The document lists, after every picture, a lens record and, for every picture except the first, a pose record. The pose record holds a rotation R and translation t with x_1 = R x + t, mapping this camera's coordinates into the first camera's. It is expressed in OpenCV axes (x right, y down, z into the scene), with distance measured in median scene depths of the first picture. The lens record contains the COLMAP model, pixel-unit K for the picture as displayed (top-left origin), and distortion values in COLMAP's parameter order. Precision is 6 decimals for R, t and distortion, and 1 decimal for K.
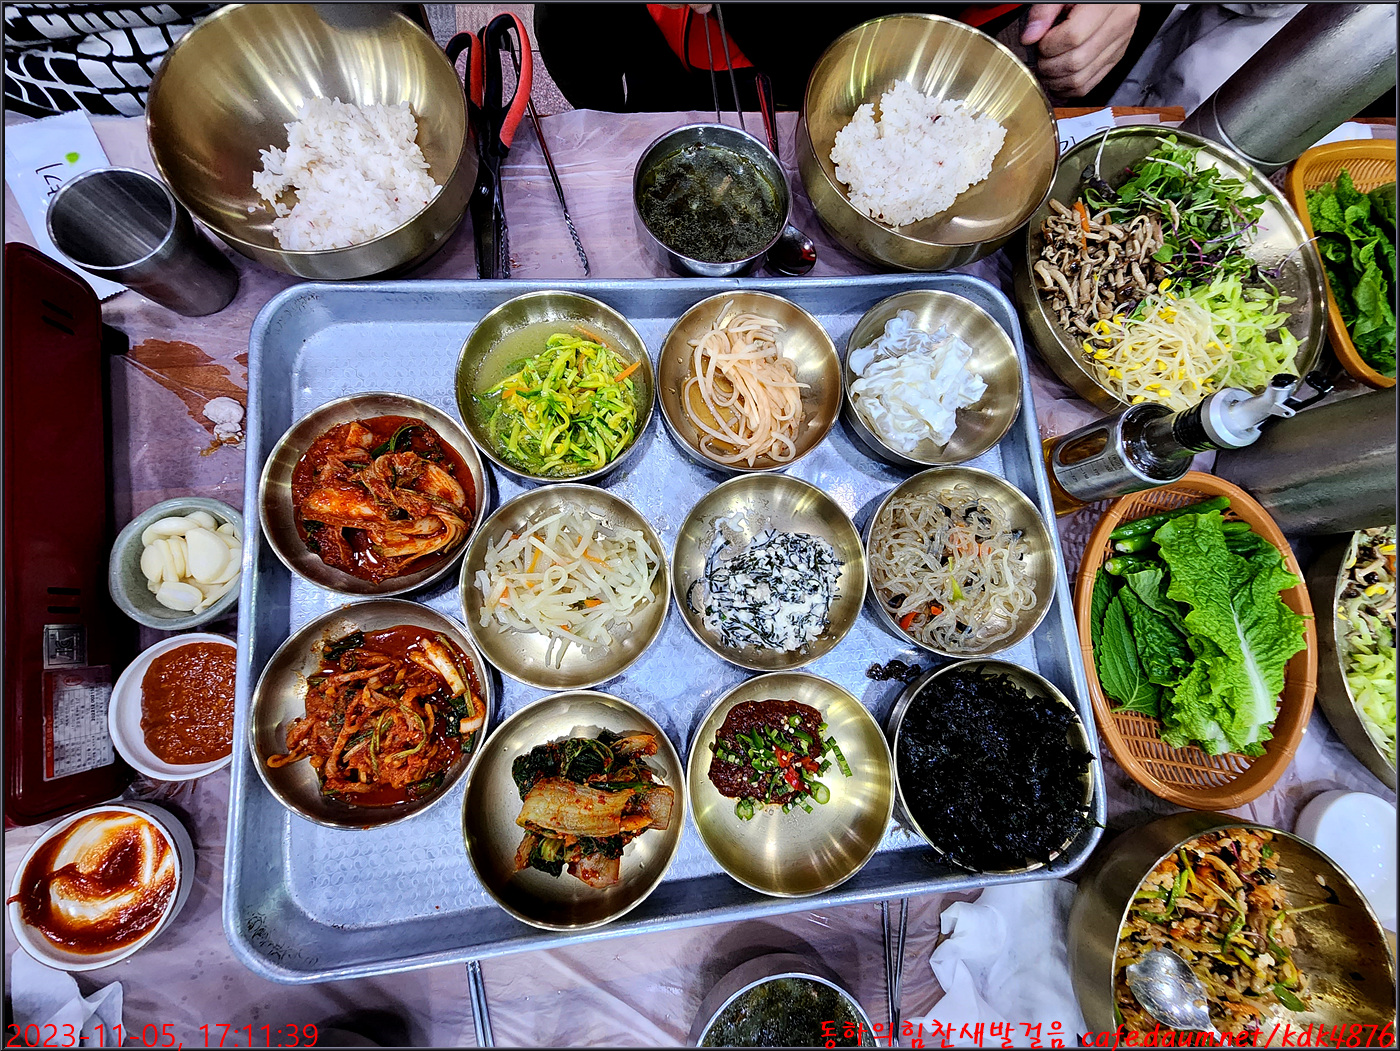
lens RADIAL K [[563.2, 0, 700.0], [0, 563.2, 525.5], [0, 0, 1]] dist [-0.003027, -0.000366]
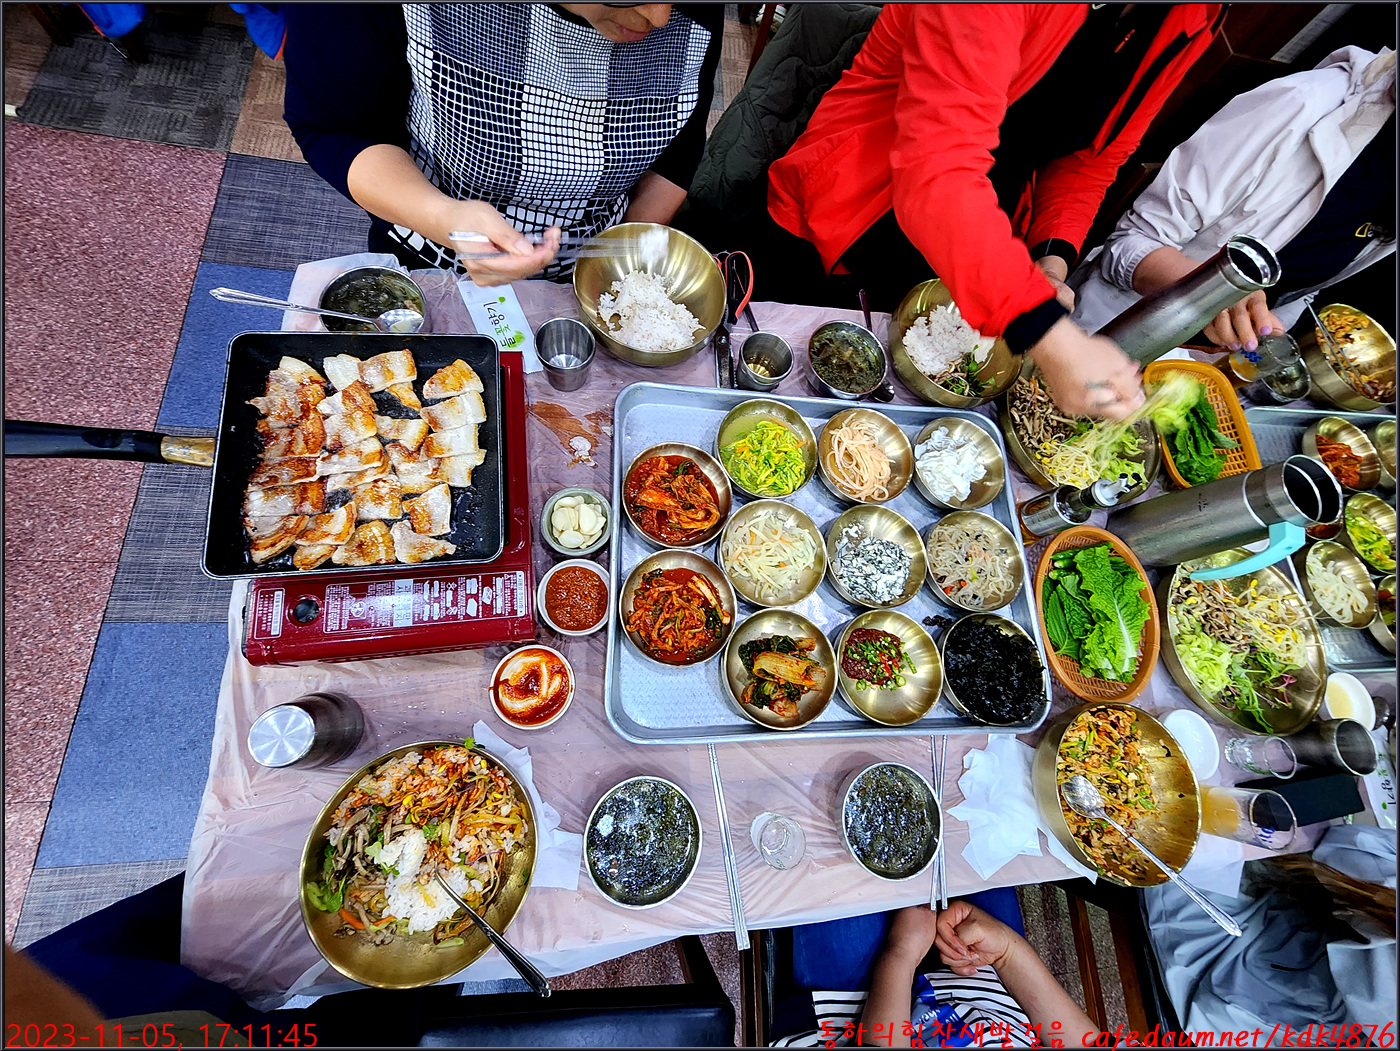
lens RADIAL K [[563.2, 0, 700.0], [0, 563.2, 525.5], [0, 0, 1]] dist [-0.003027, -0.000366]
pose [[0.993857, 0.085976, 0.069682, -0.569754], [-0.075471, 0.987065, -0.141443, 0.276451], [-0.080941, 0.135316, 0.987491, -0.764851]]
